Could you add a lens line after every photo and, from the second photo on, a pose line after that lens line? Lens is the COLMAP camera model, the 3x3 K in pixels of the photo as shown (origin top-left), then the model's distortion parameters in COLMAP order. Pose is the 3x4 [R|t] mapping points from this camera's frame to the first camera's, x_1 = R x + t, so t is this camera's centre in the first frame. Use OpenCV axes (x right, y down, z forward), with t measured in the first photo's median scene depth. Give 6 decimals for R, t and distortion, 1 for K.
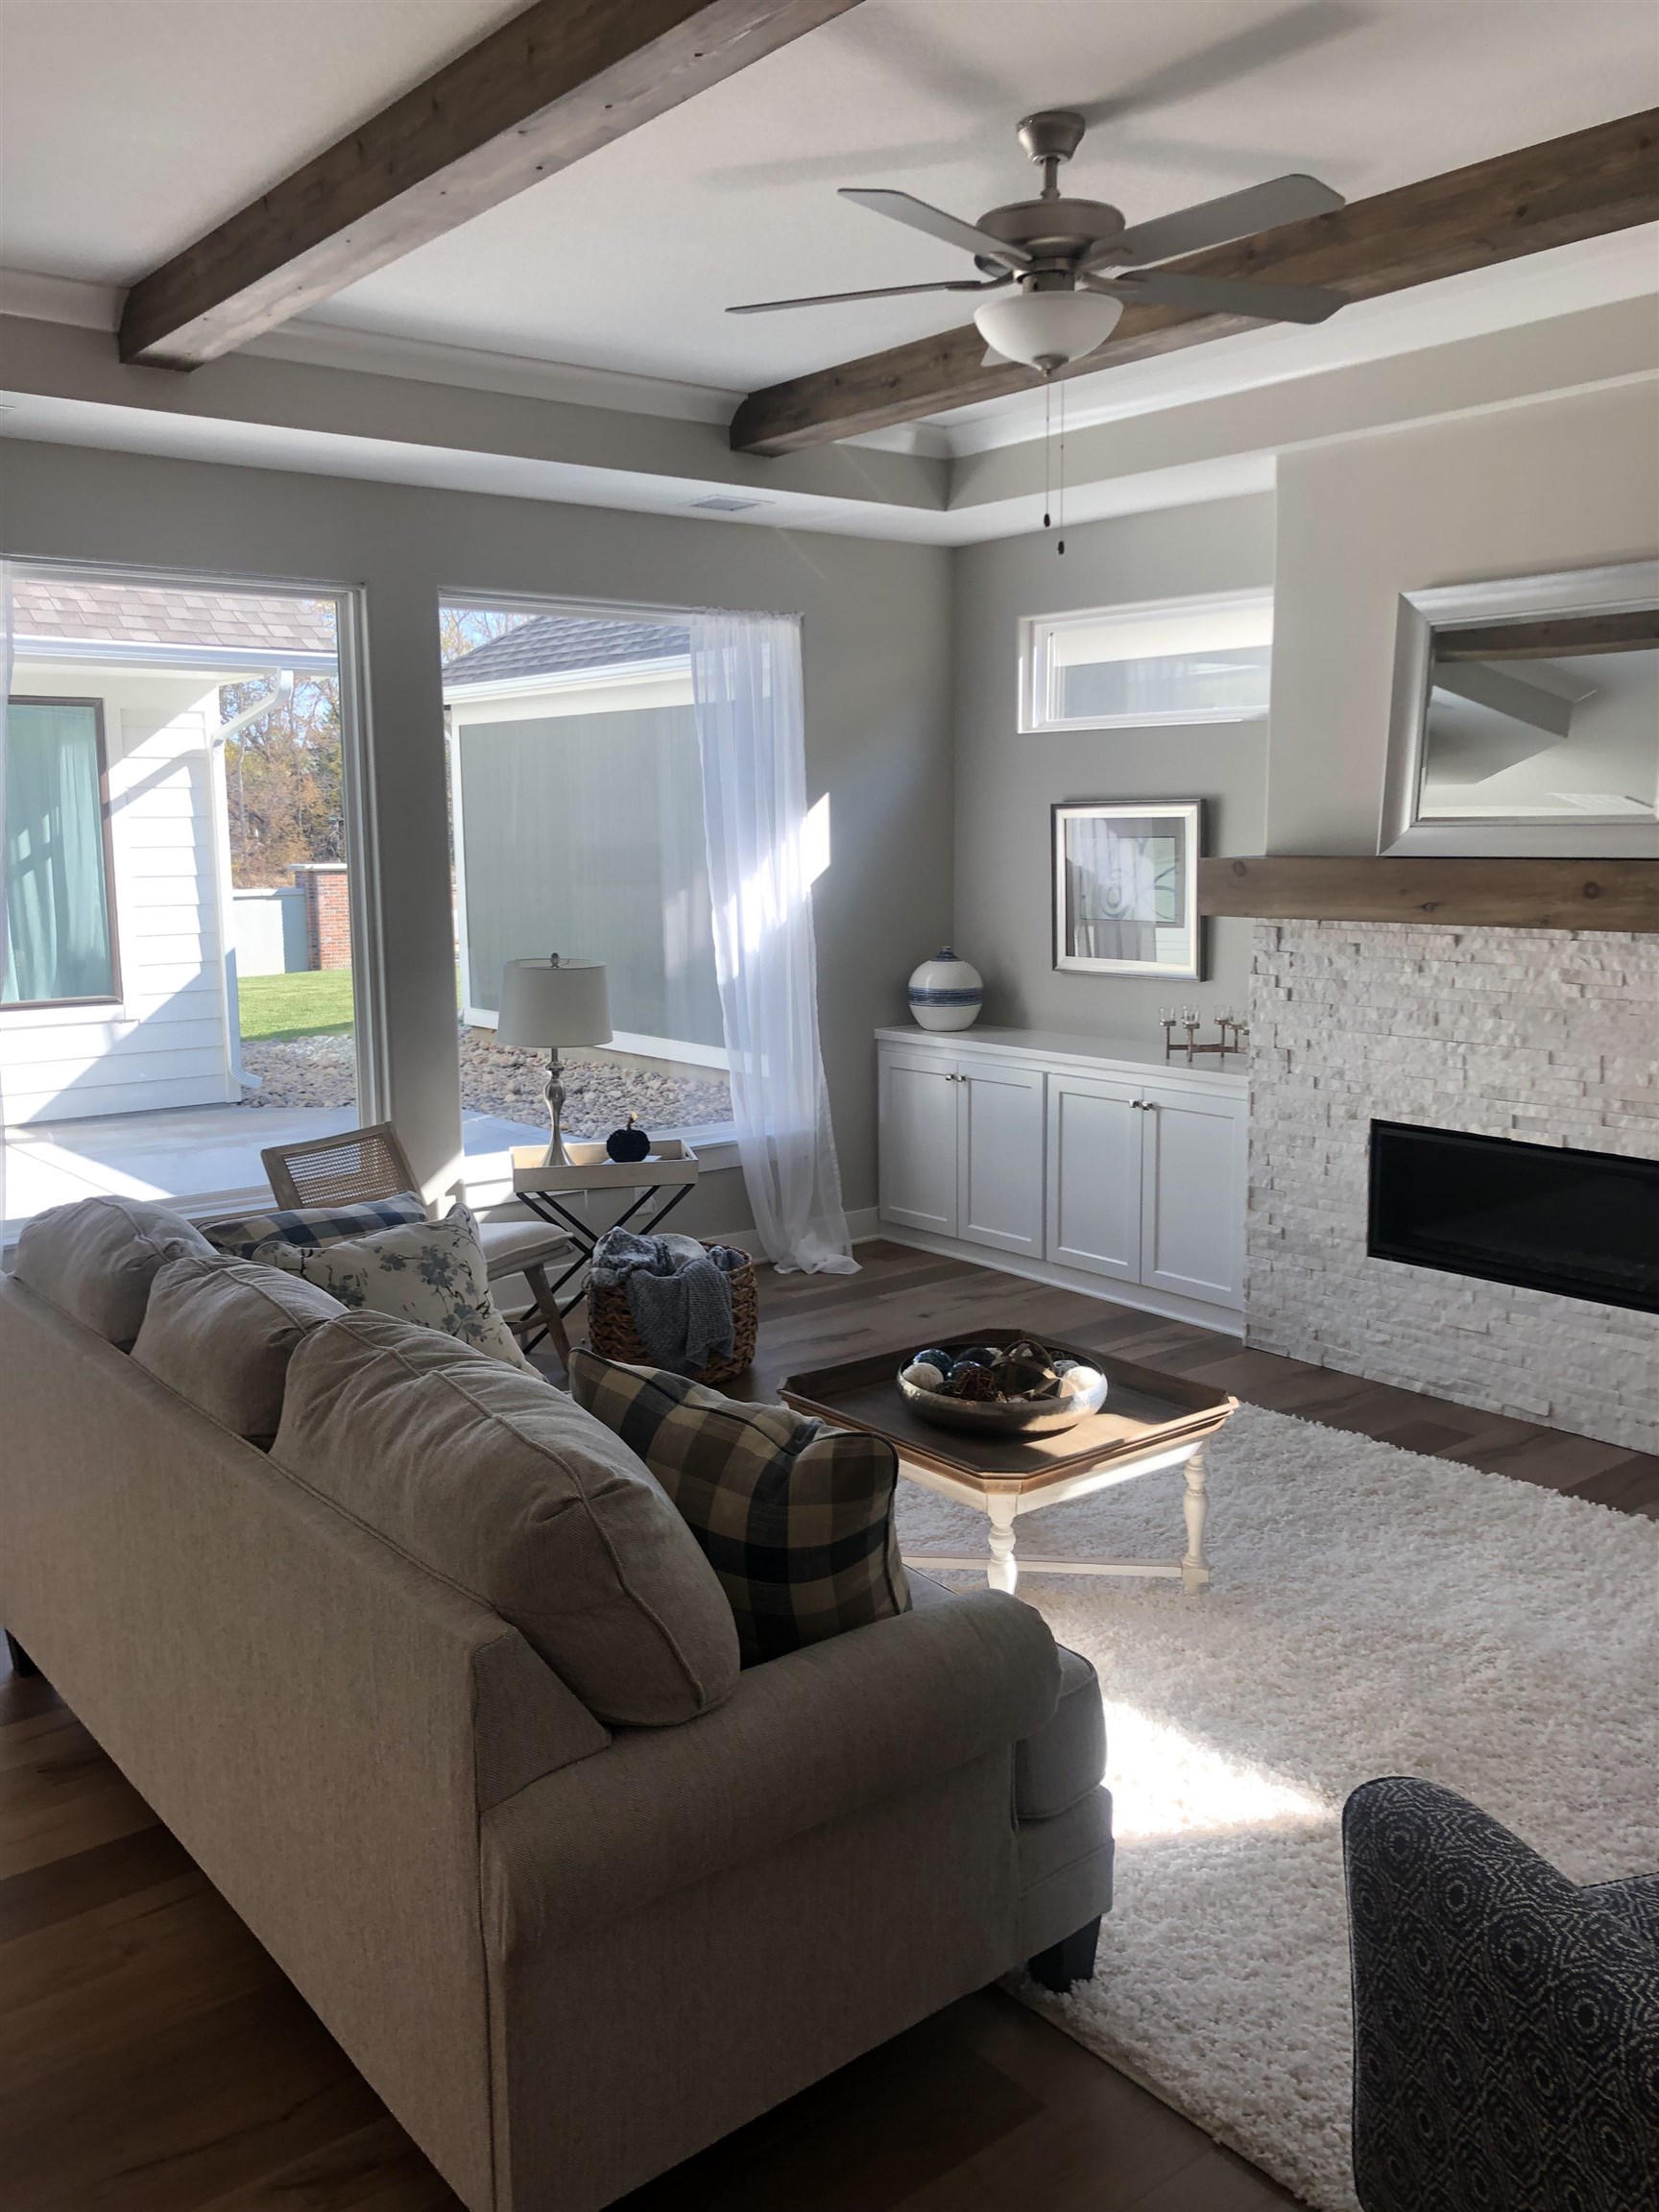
lens RADIAL K [[1807.8, 0, 813.4], [0, 1807.8, 1090.2], [0, 0, 1]] dist [0.027916, -0.027162]
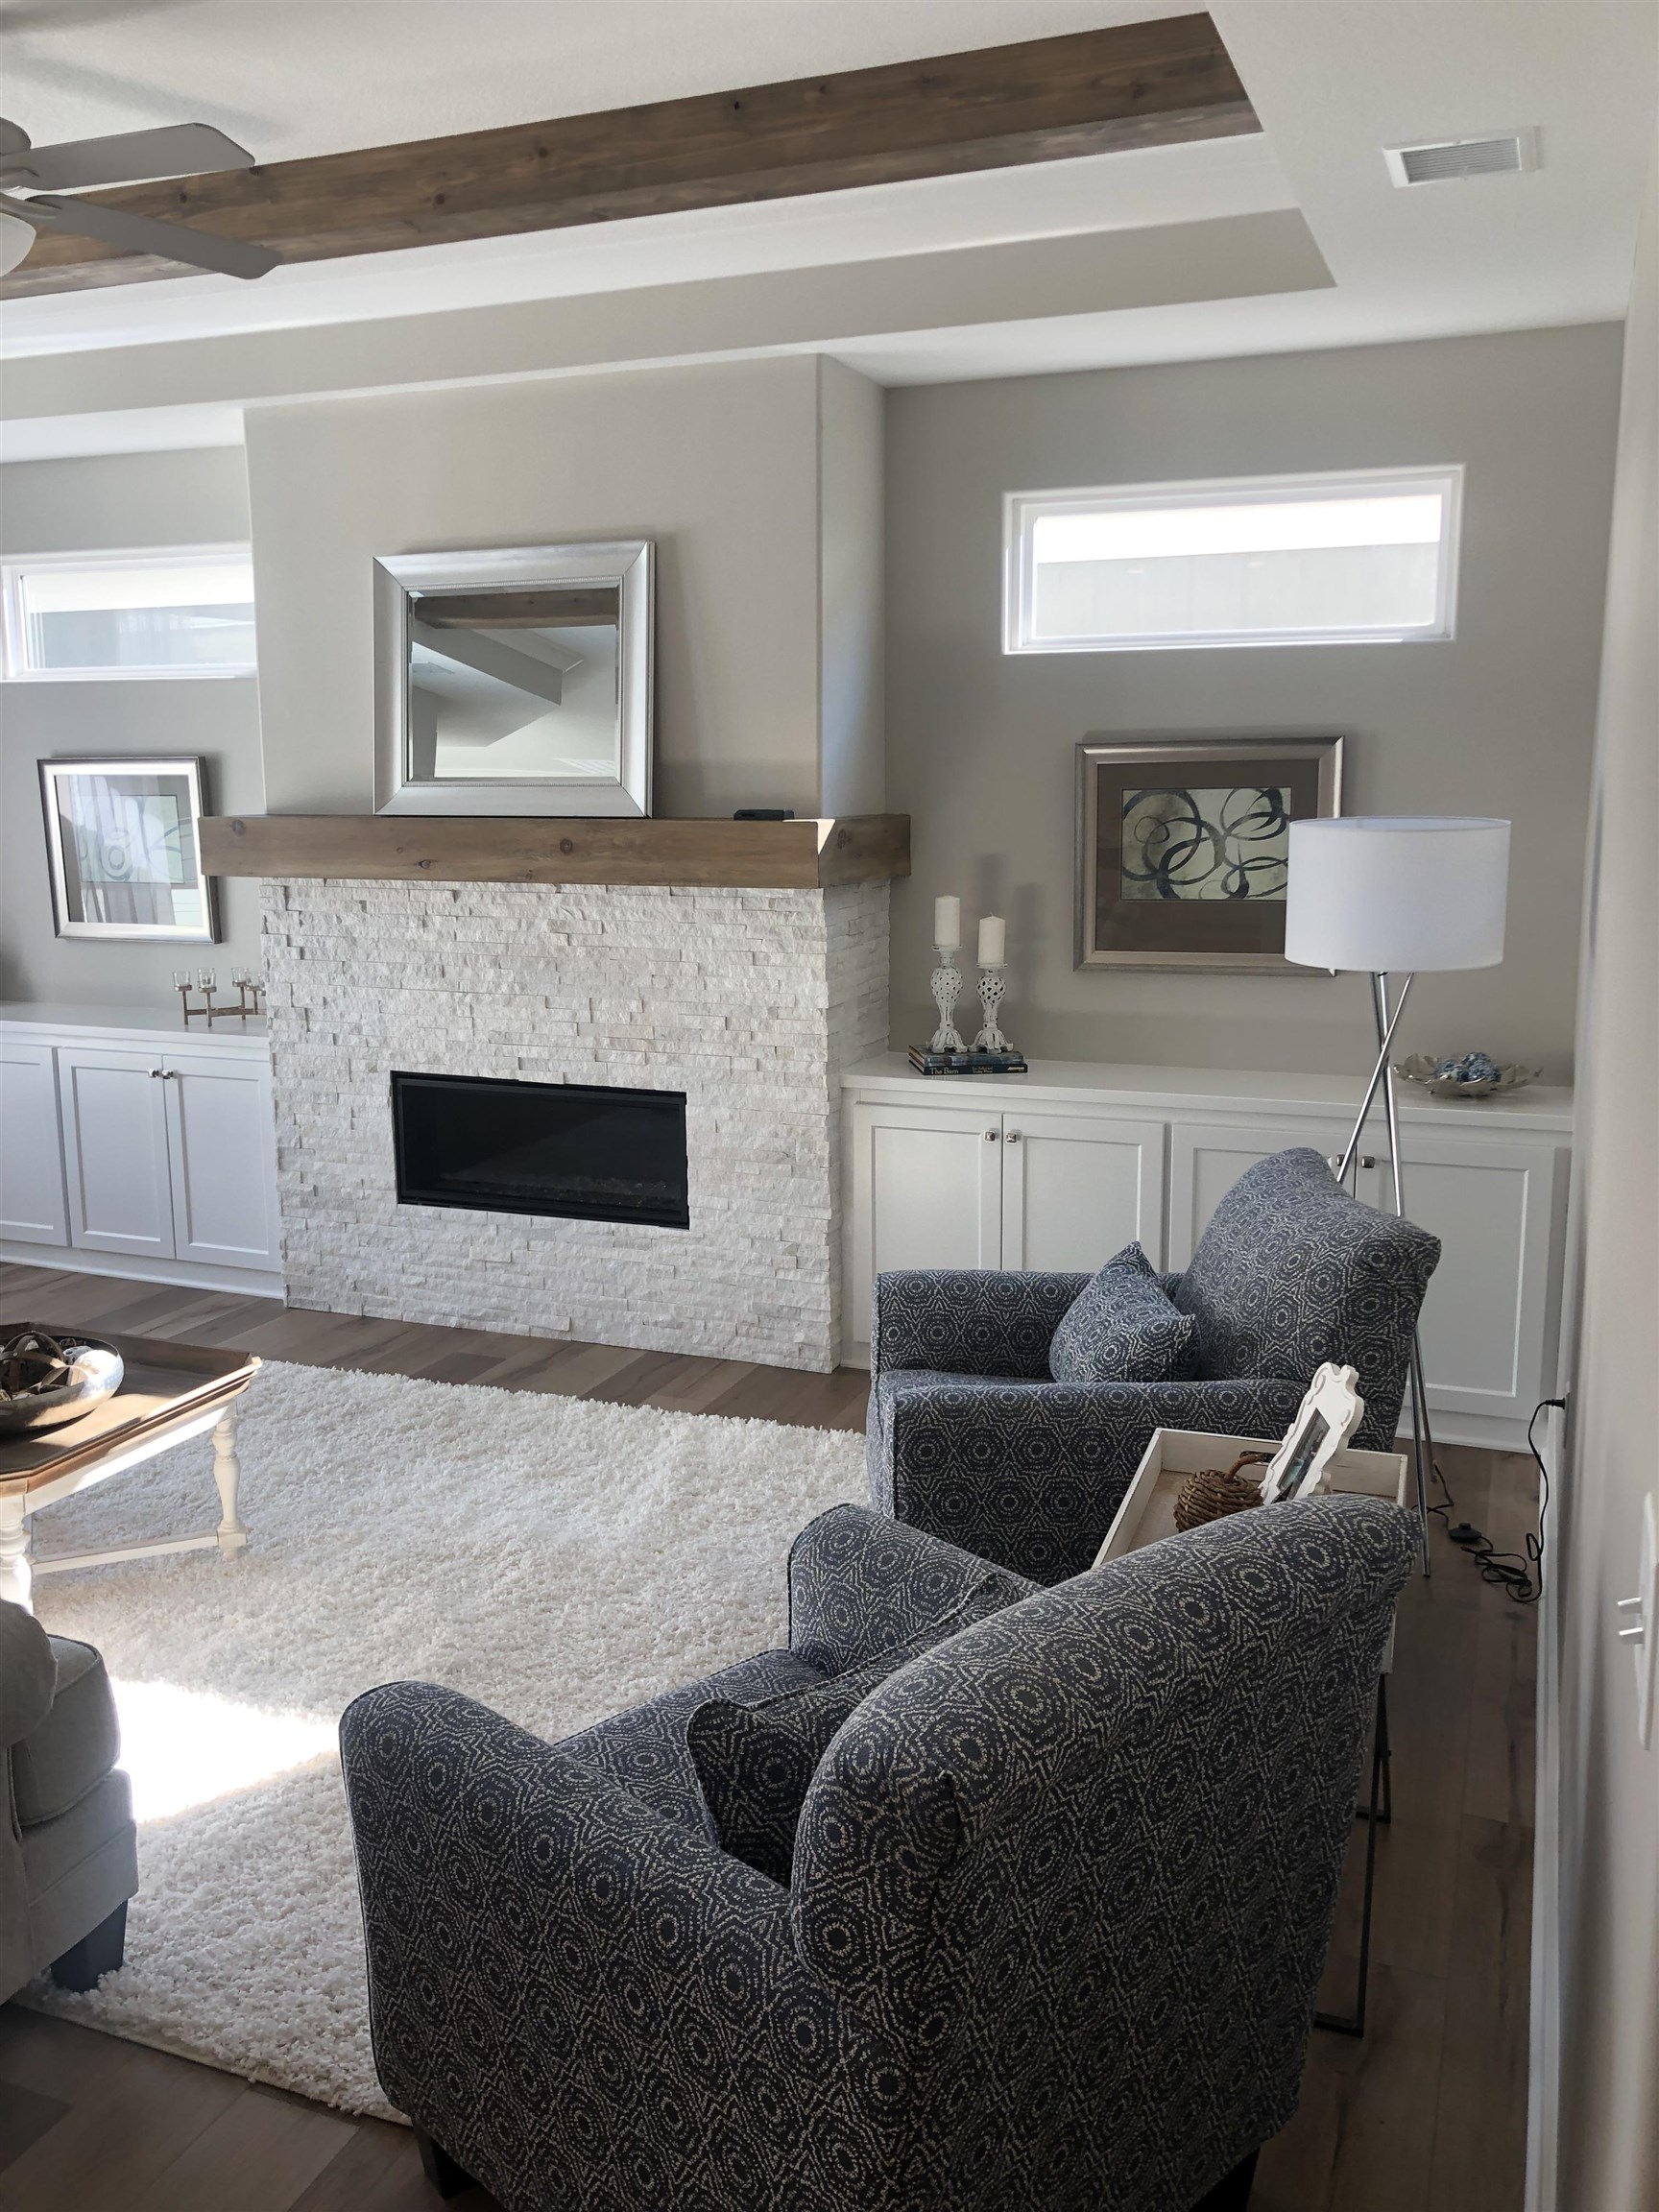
lens RADIAL K [[1807.8, 0, 819.3], [0, 1807.8, 1090.3], [0, 0, 1]] dist [0.027916, -0.027162]
pose [[0.870728, -0.078915, 0.485392, 0.021608], [0.068322, 0.996881, 0.039512, 0.003187], [-0.486996, -0.001241, 0.873403, -0.019071]]
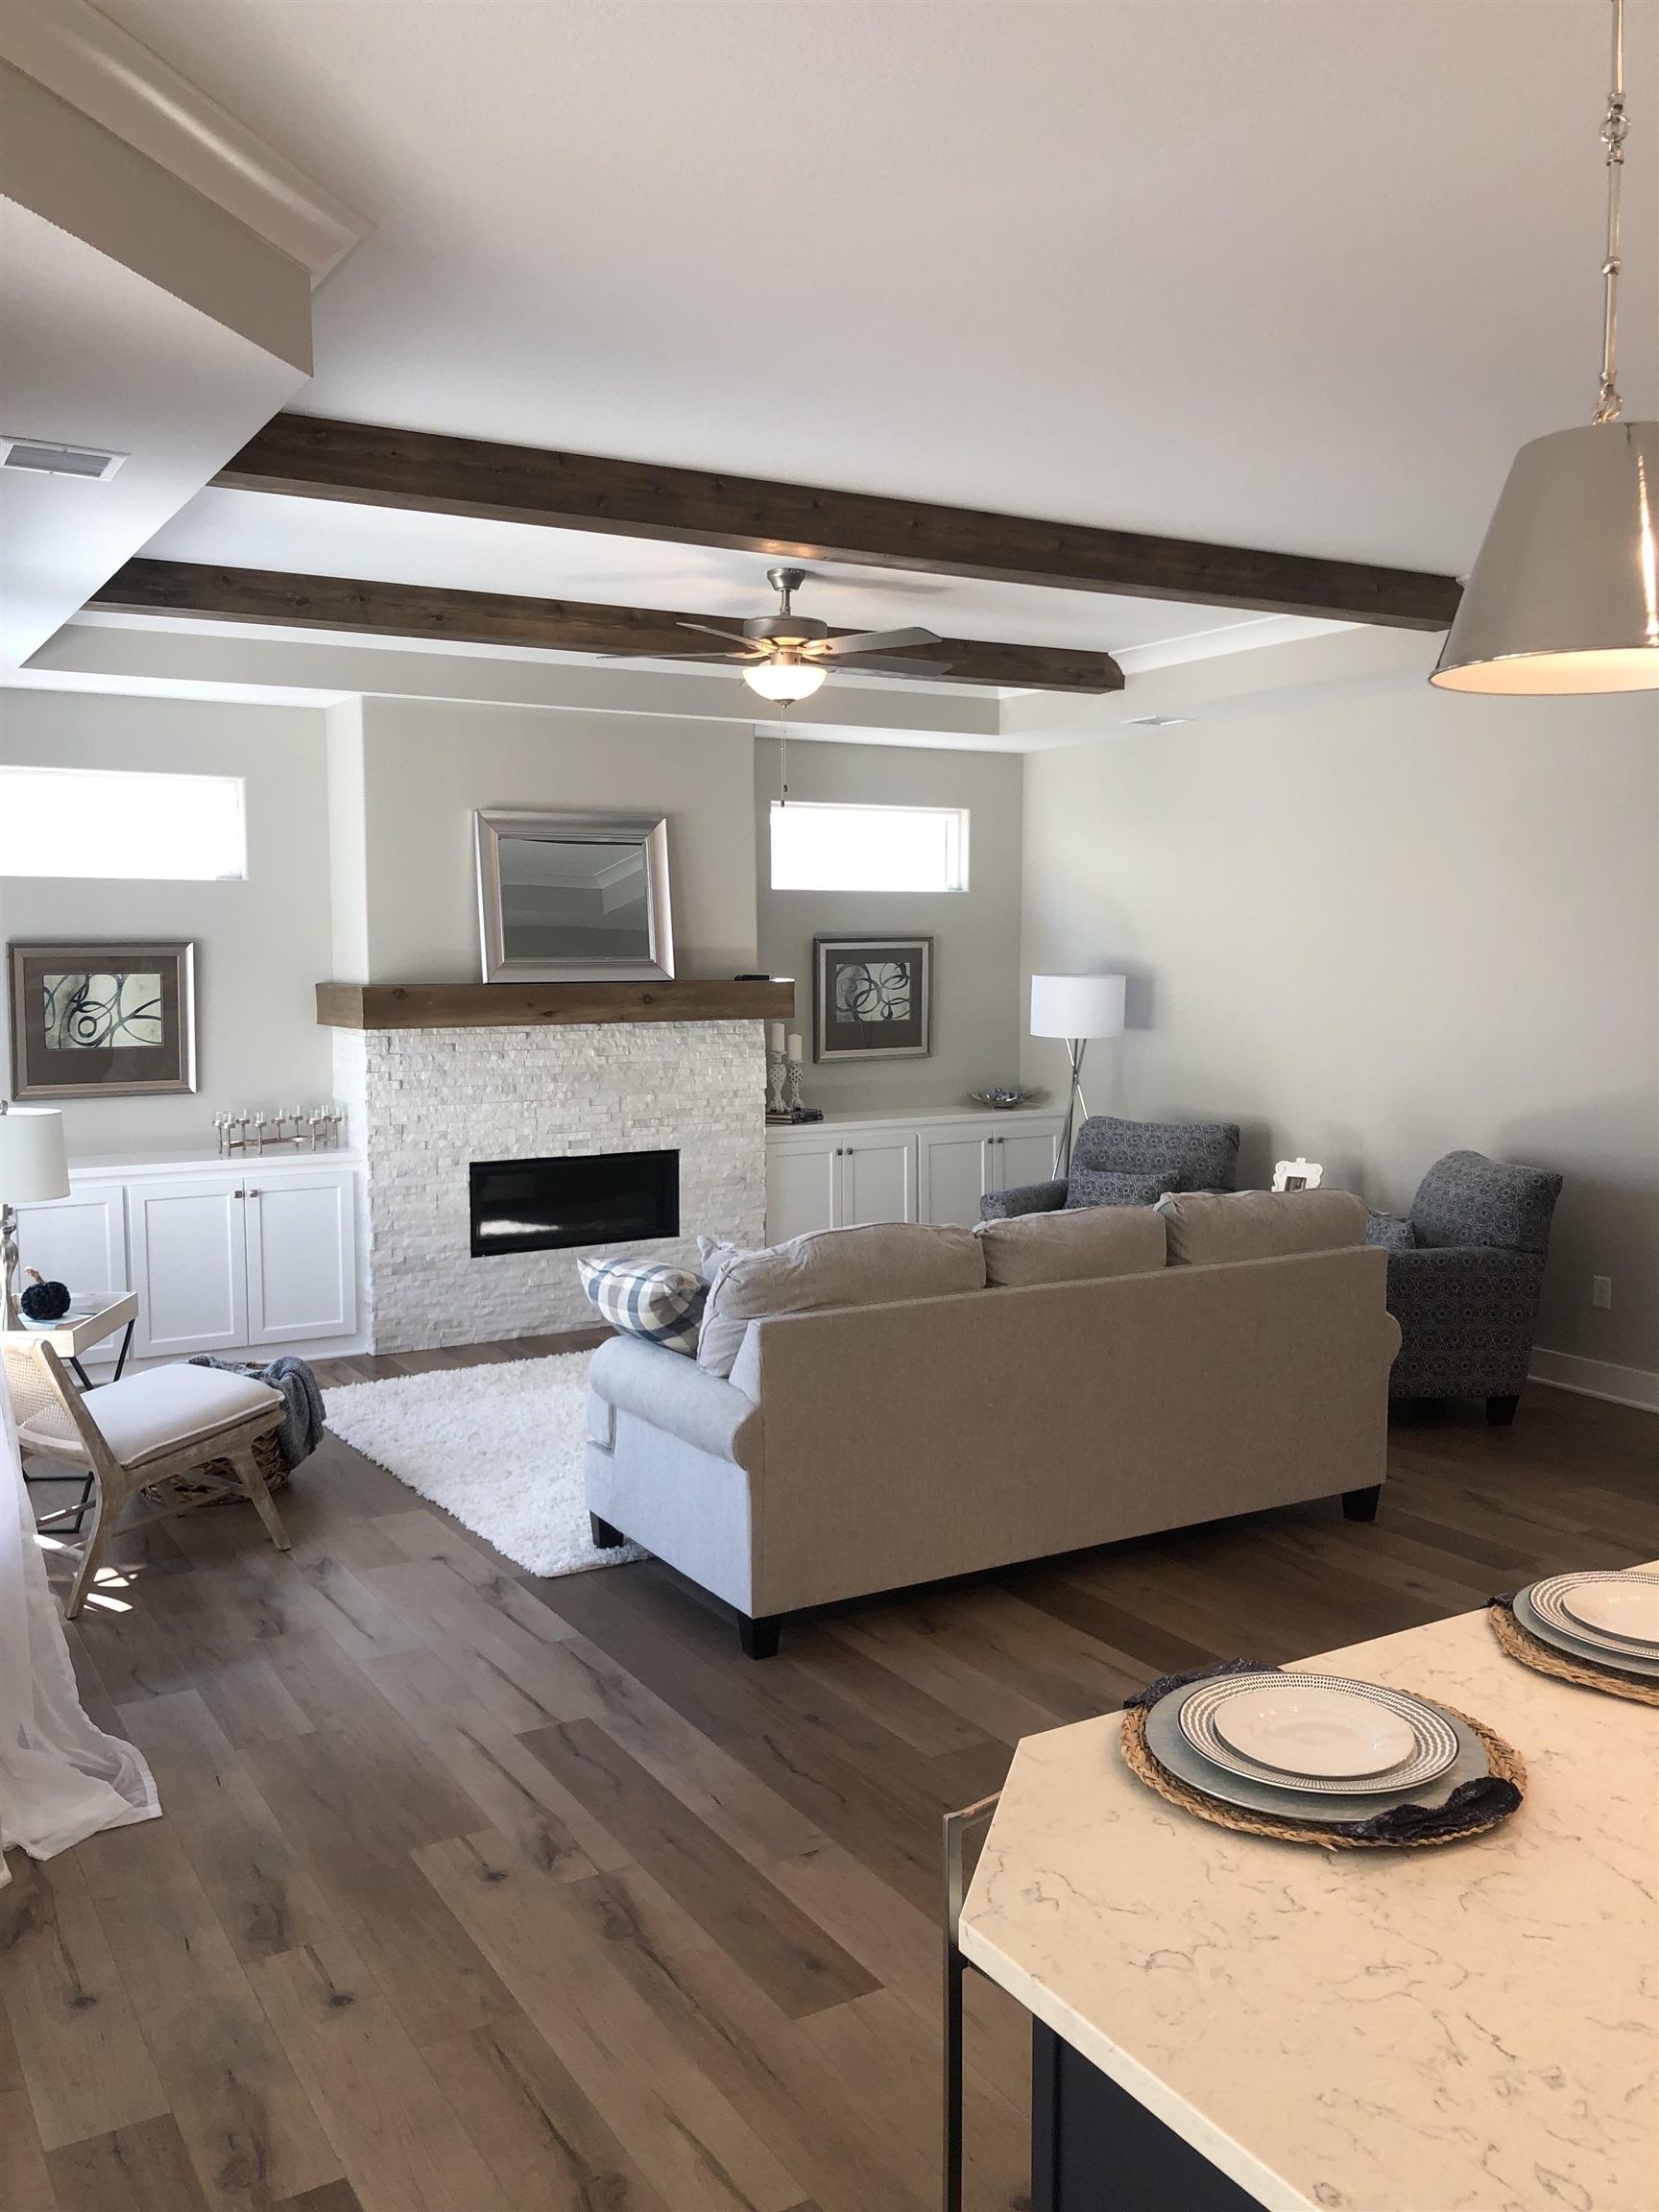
lens RADIAL K [[1807.8, 0, 836.0], [0, 1807.8, 1099.2], [0, 0, 1]] dist [0.027916, -0.027162]
pose [[0.125308, -0.072092, 0.989495, -1.203917], [0.148235, 0.987522, 0.053176, -0.075127], [-0.980981, 0.140014, 0.134431, 0.563151]]
